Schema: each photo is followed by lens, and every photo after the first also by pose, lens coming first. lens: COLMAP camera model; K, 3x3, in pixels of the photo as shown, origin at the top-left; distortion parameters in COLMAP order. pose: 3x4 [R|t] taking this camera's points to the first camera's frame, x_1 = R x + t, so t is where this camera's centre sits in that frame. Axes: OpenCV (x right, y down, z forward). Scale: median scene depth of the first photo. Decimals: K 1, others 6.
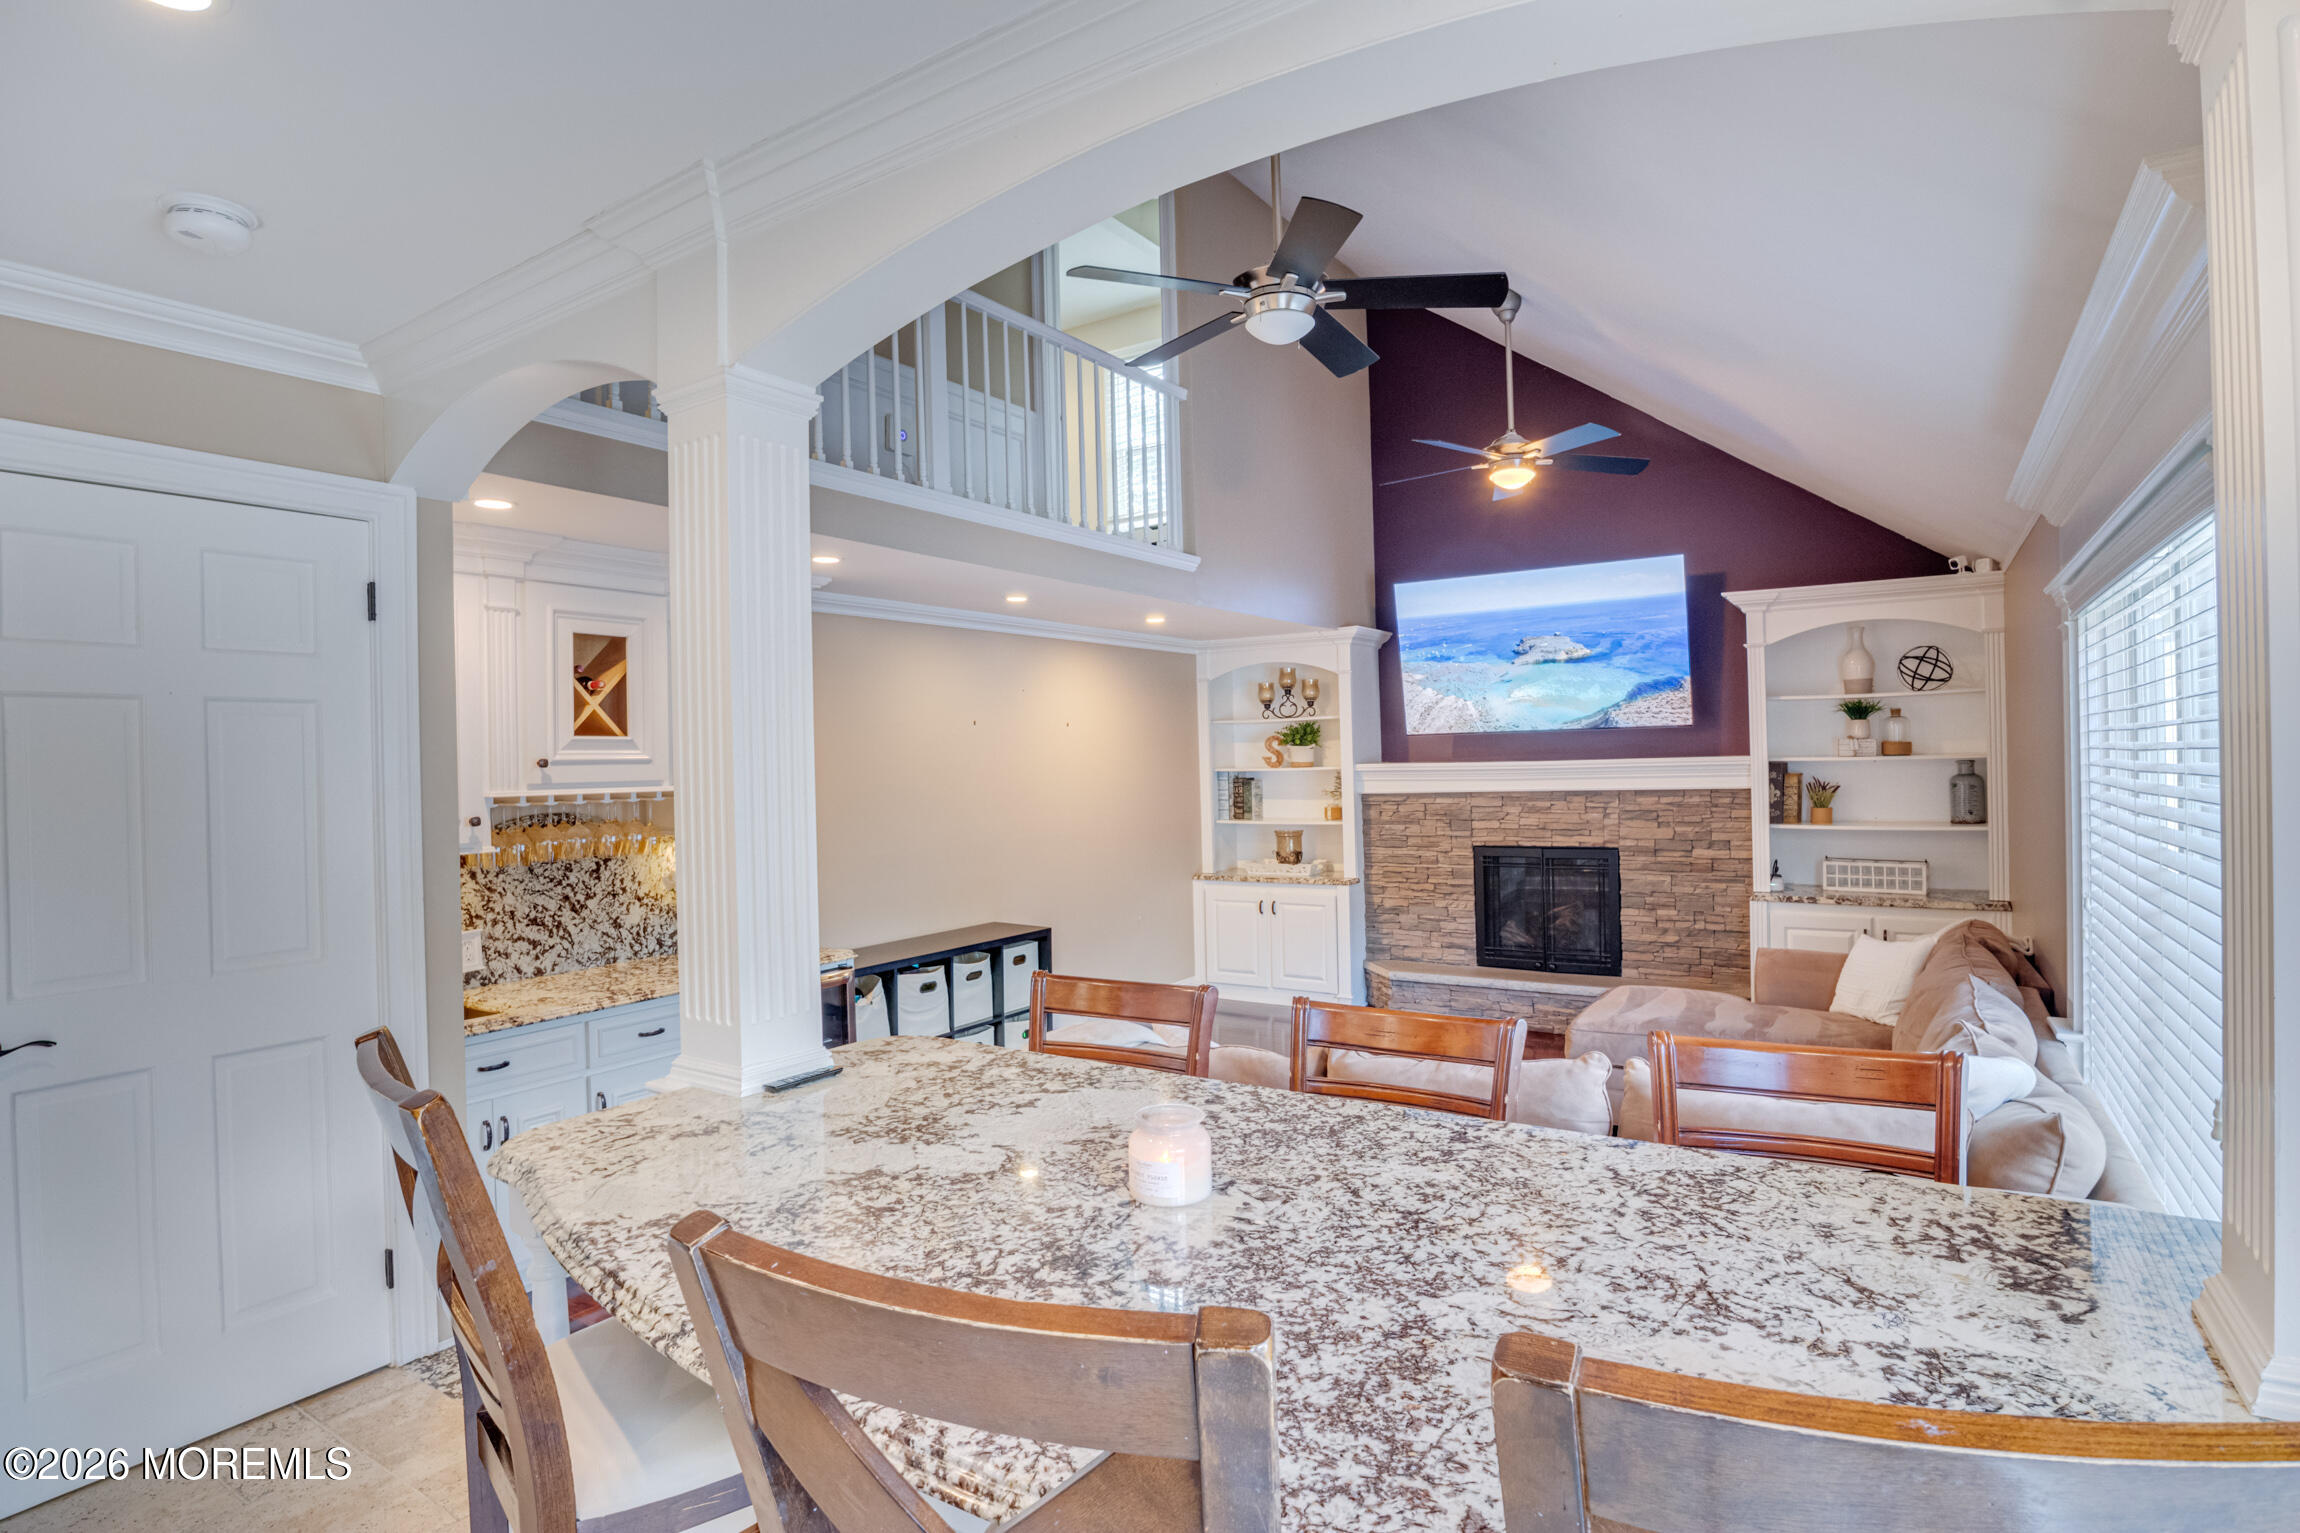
lens RADIAL K [[1182.1, 0, 1150.0], [0, 1182.1, 766.5], [0, 0, 1]] dist [-0.025932, 0.002789]
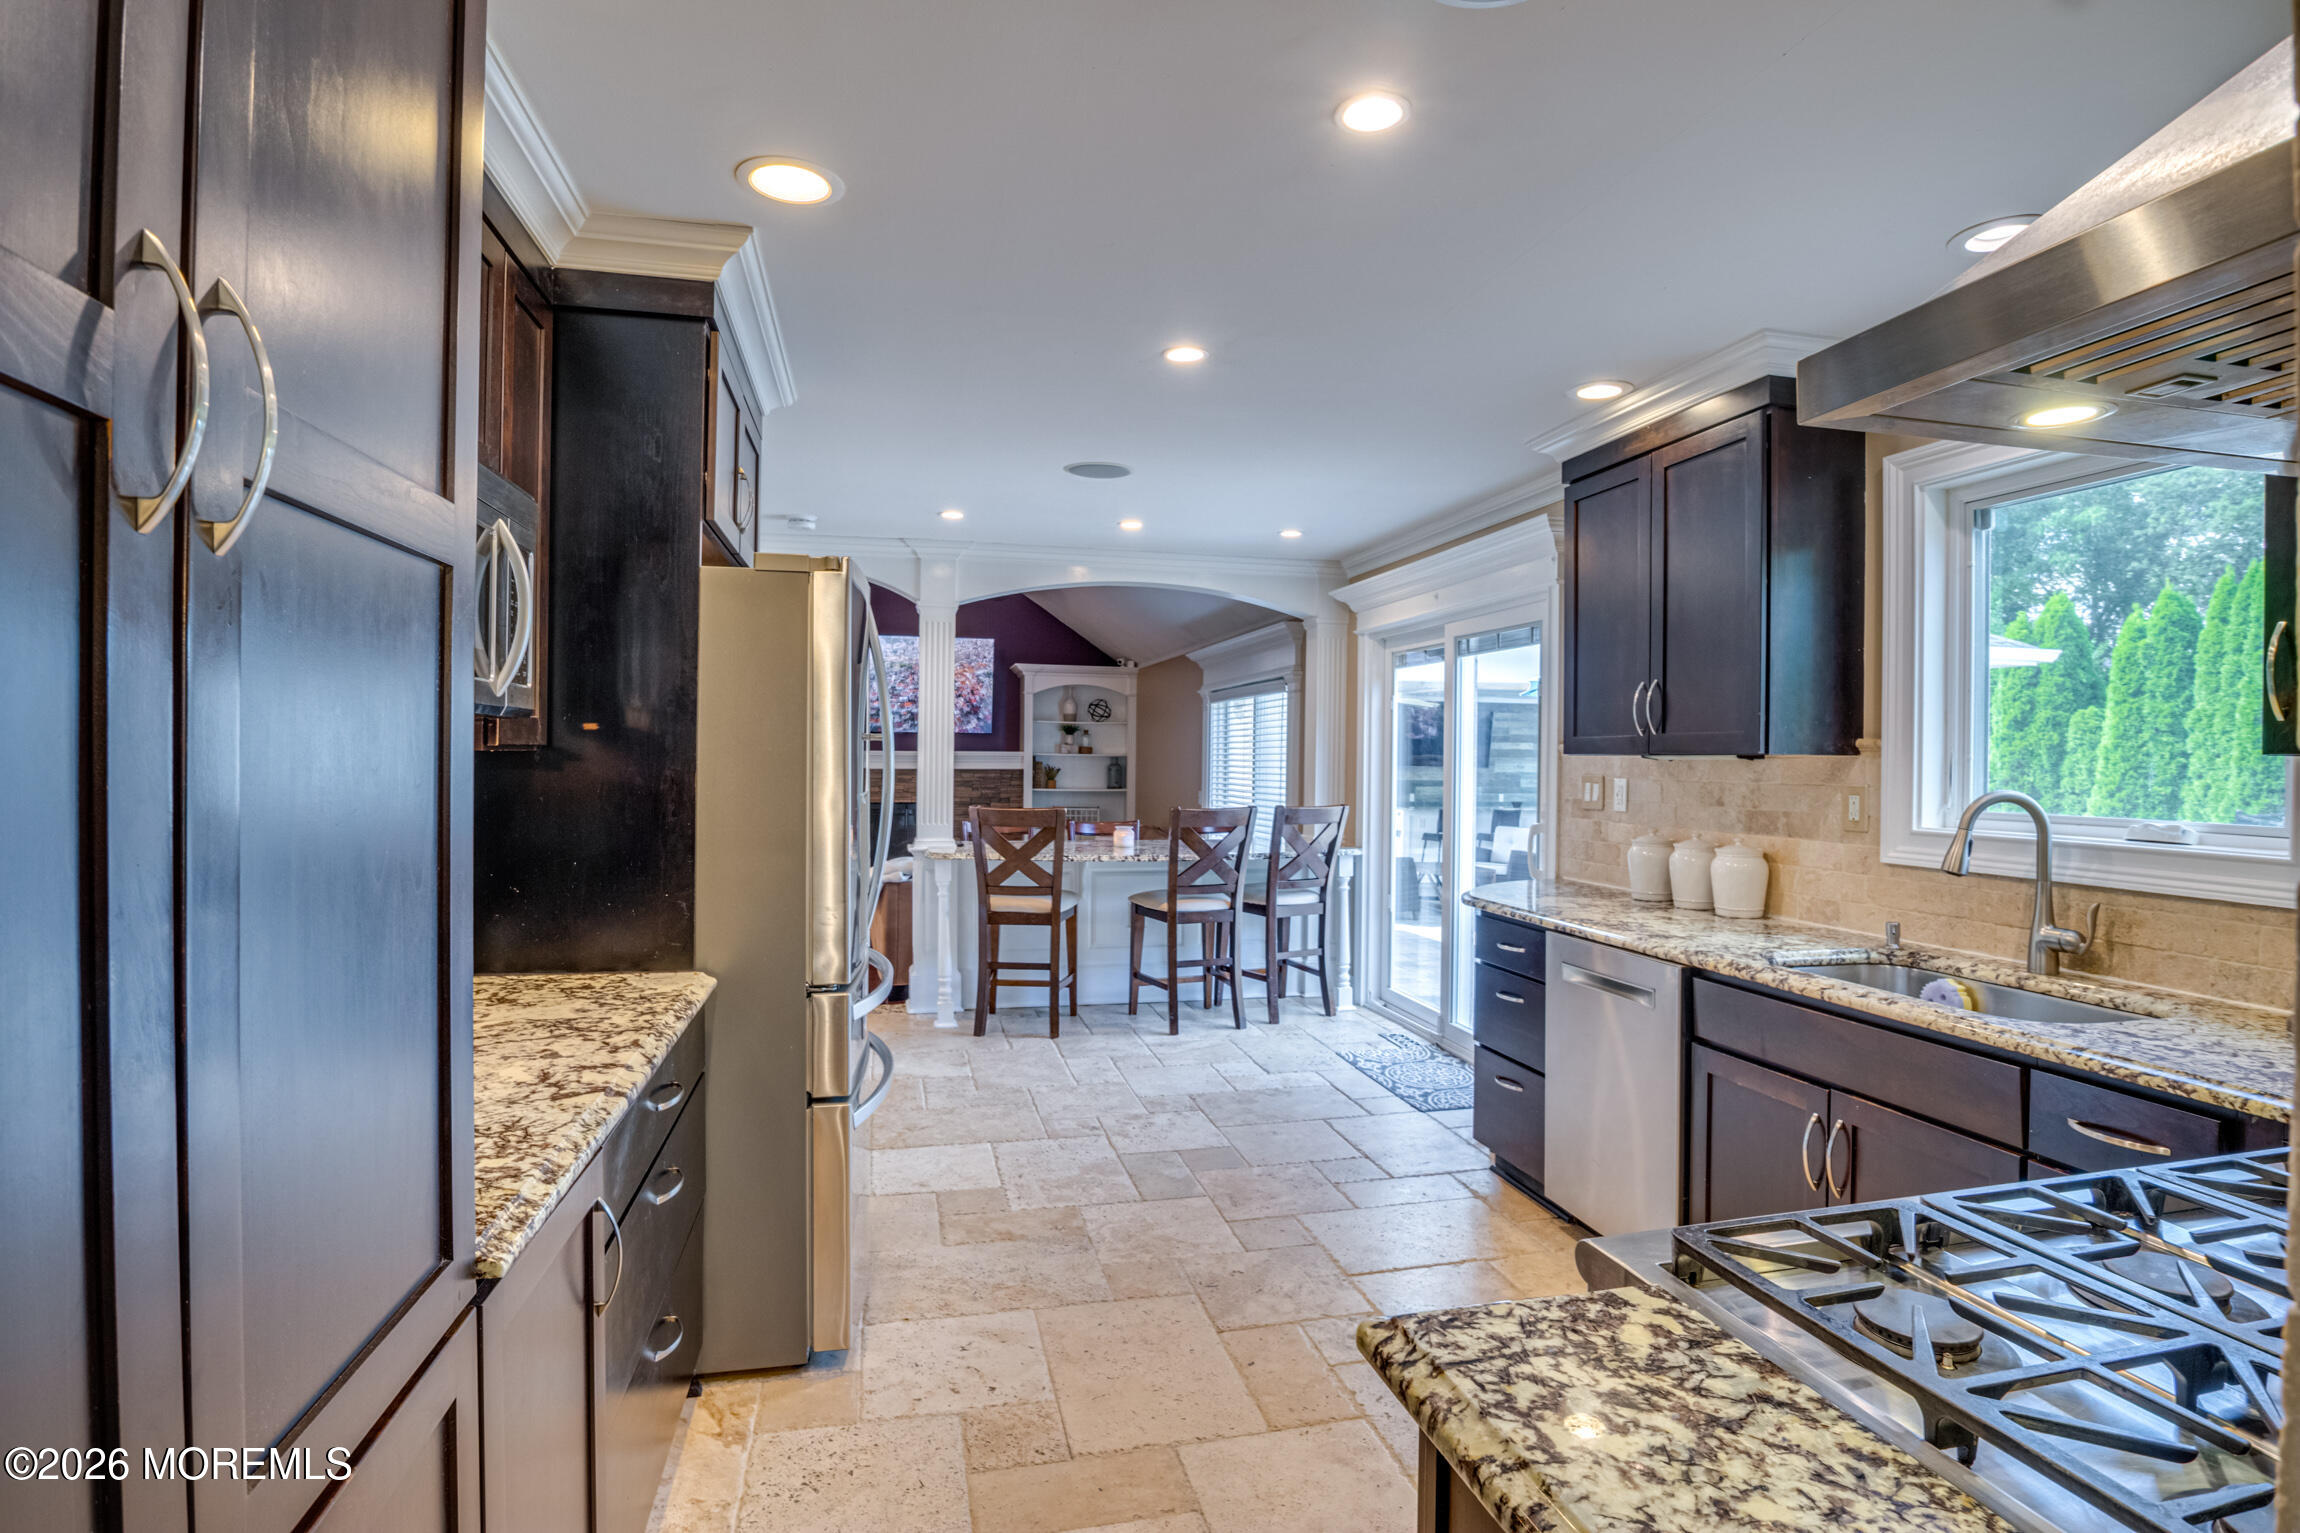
lens RADIAL K [[1161.9, 0, 1150.0], [0, 1161.9, 766.5], [0, 0, 1]] dist [-0.021955, 0.000895]
pose [[0.700941, 0.024573, 0.712796, -0.611356], [-0.024173, 0.999651, -0.010692, 0.027148], [-0.712809, -0.009736, 0.701290, -0.402457]]
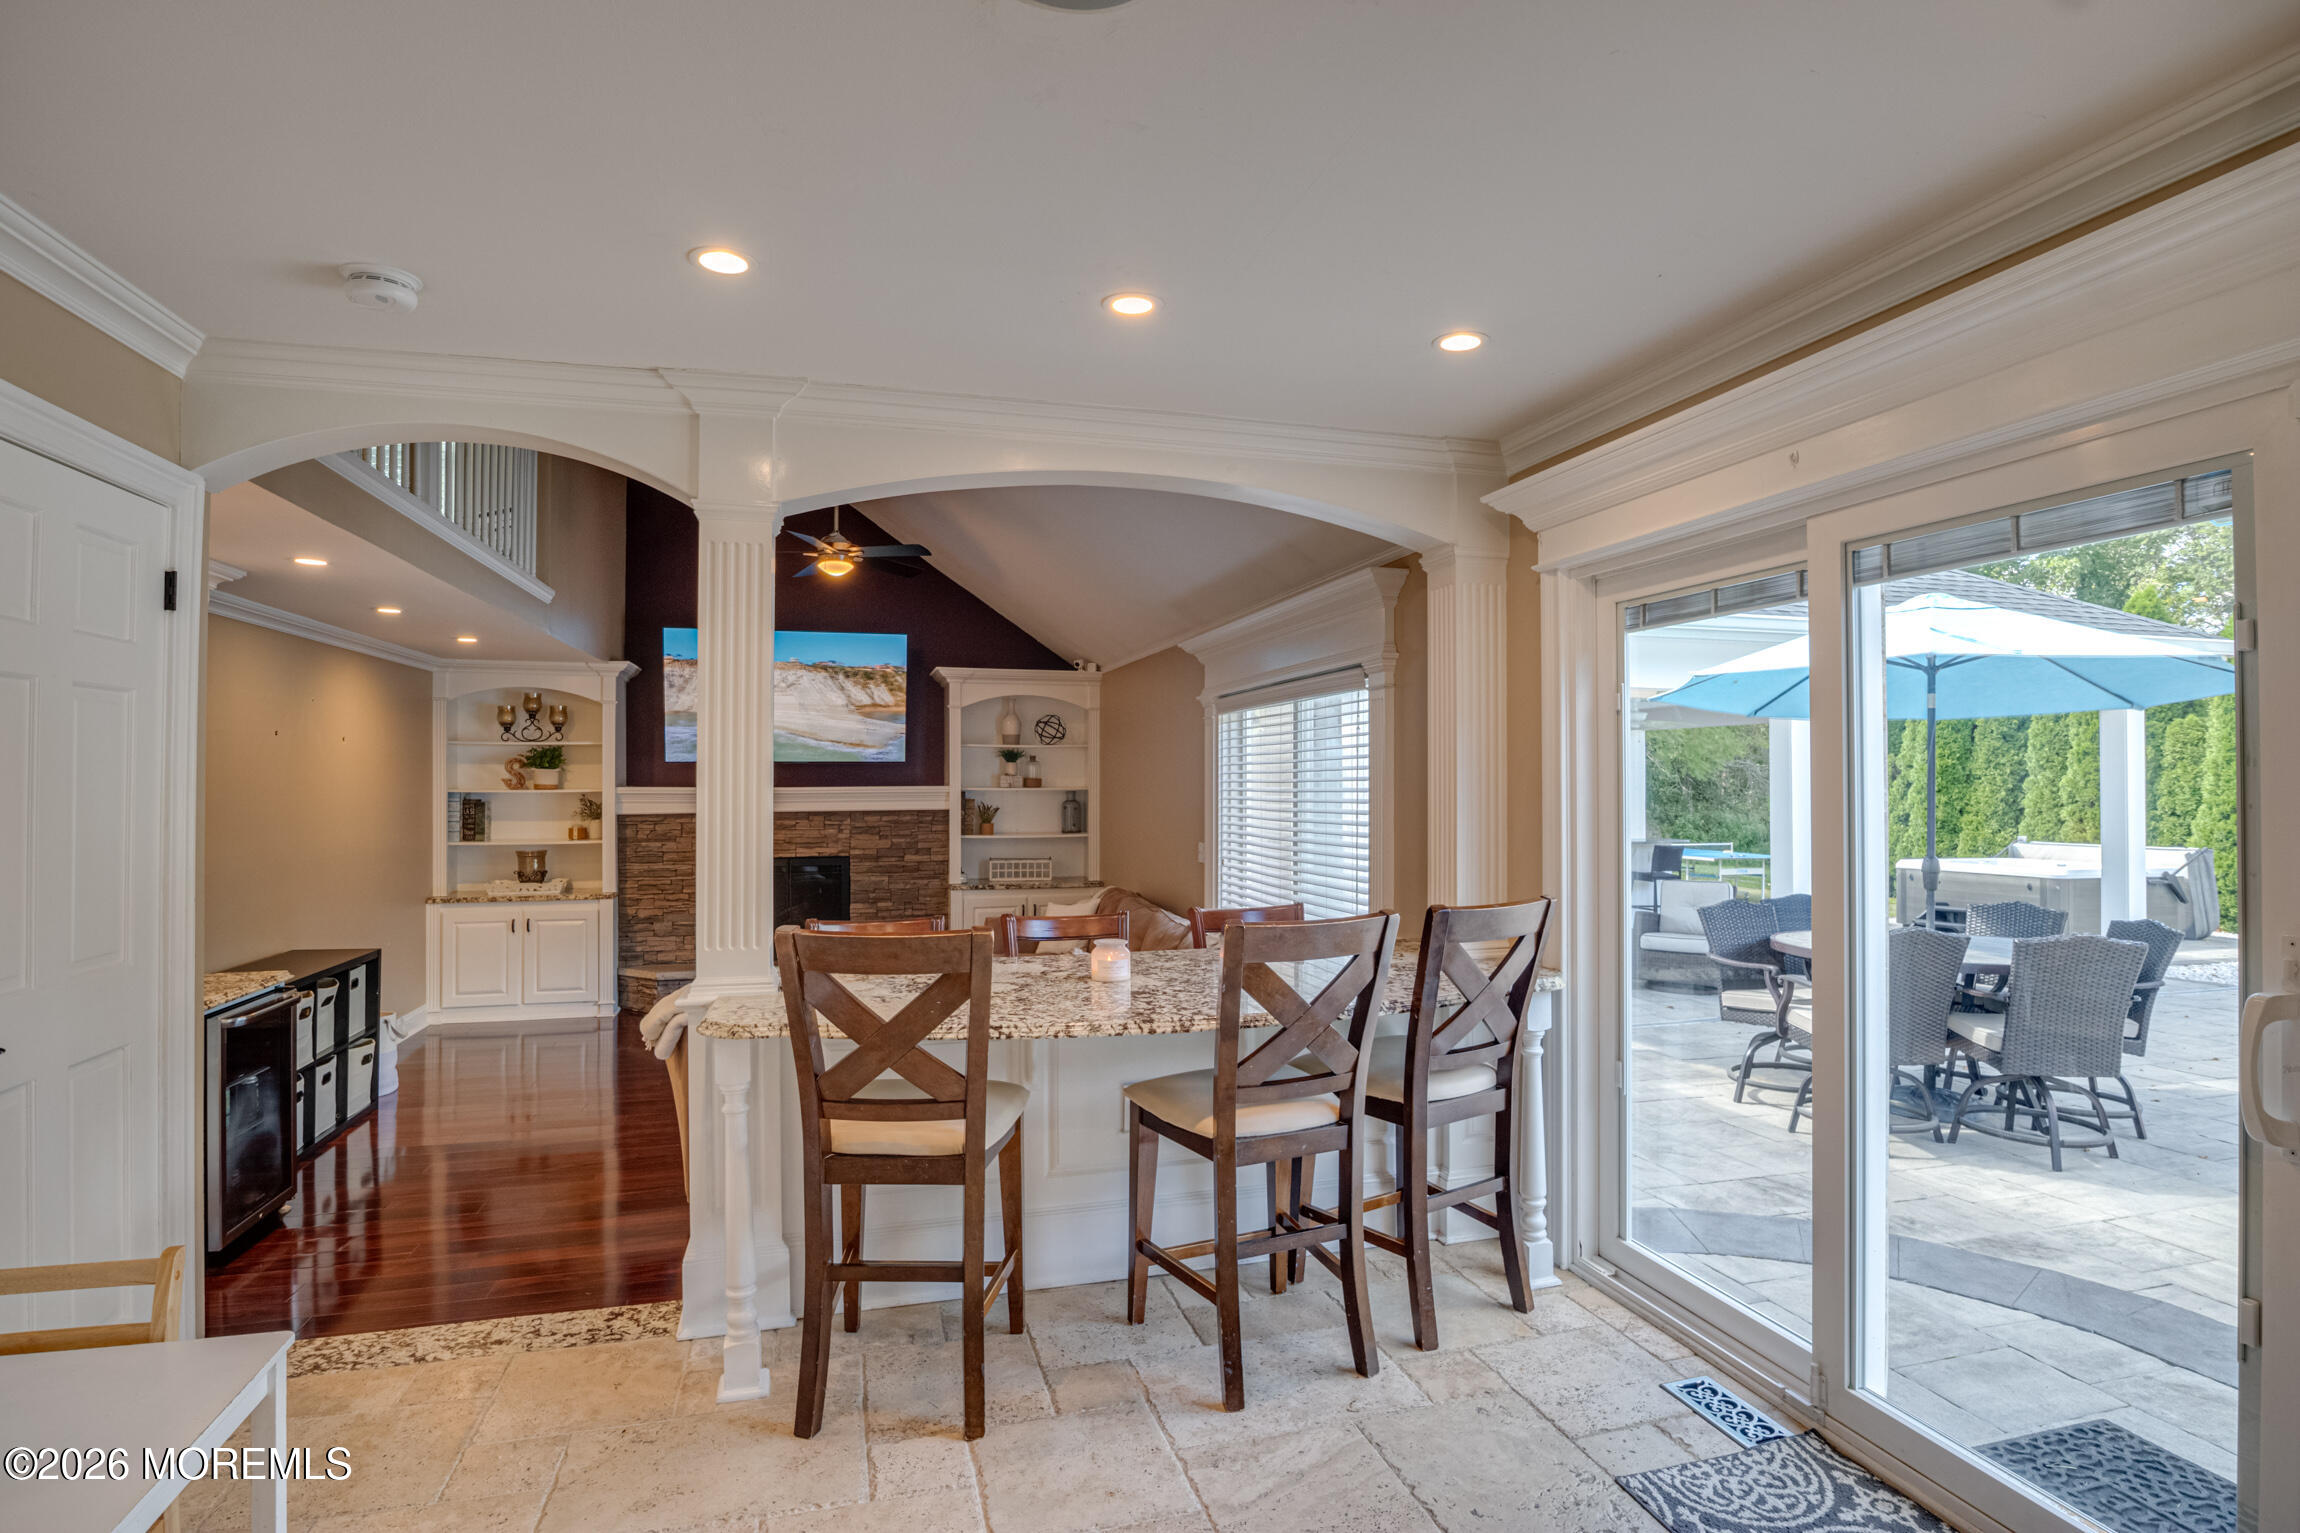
lens RADIAL K [[1182.1, 0, 1150.0], [0, 1182.1, 766.5], [0, 0, 1]] dist [-0.025932, 0.002789]
pose [[0.668727, 0.031641, 0.742834, -0.338289], [-0.010569, 0.999398, -0.033055, 0.010768], [-0.743432, 0.014254, 0.668659, -0.099811]]
